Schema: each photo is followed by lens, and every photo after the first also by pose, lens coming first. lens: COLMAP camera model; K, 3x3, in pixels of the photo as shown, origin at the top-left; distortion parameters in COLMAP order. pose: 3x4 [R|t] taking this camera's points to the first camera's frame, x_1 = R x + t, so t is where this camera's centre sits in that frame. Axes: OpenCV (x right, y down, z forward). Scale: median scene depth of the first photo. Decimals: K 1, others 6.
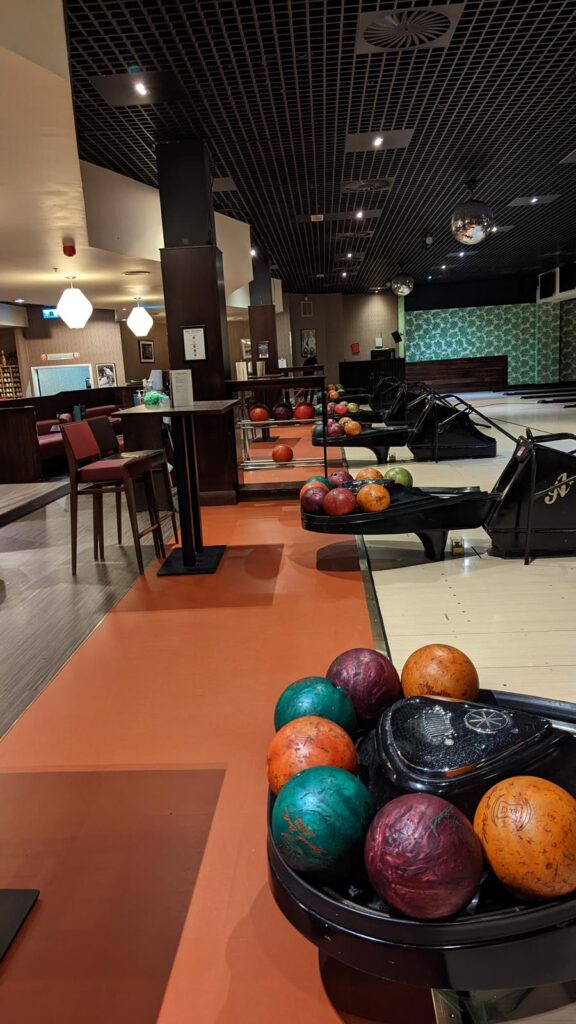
lens RADIAL K [[728.5, 0, 286.2], [0, 728.5, 513.2], [0, 0, 1]] dist [-0.000380, -0.005096]
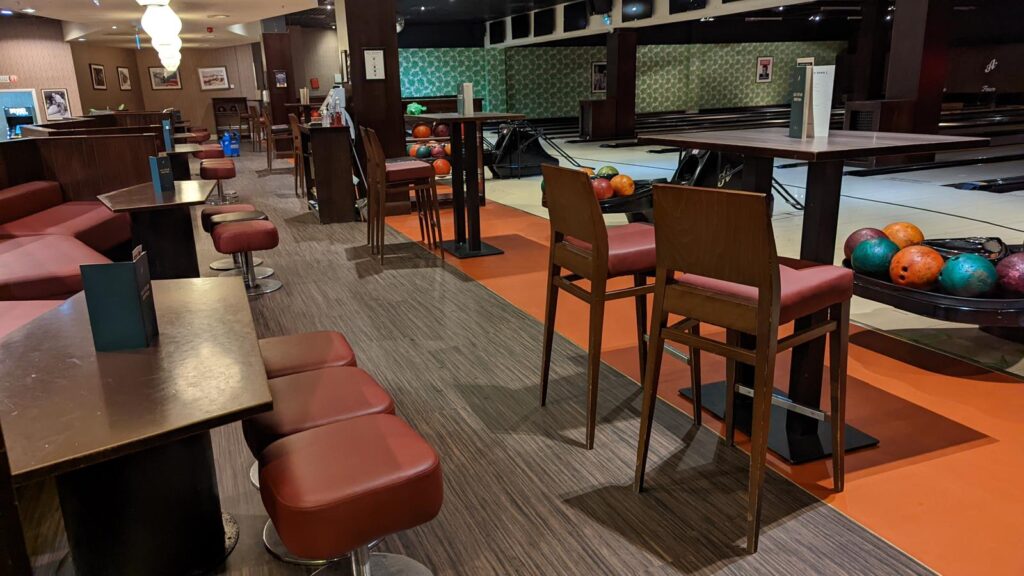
lens RADIAL K [[728.5, 0, 515.7], [0, 728.5, 287.8], [0, 0, 1]] dist [-0.000380, -0.005096]
pose [[0.895614, -0.084382, 0.436755, -0.135623], [0.066404, 0.996203, 0.056299, 0.015963], [-0.439848, -0.021420, 0.897817, -0.022756]]
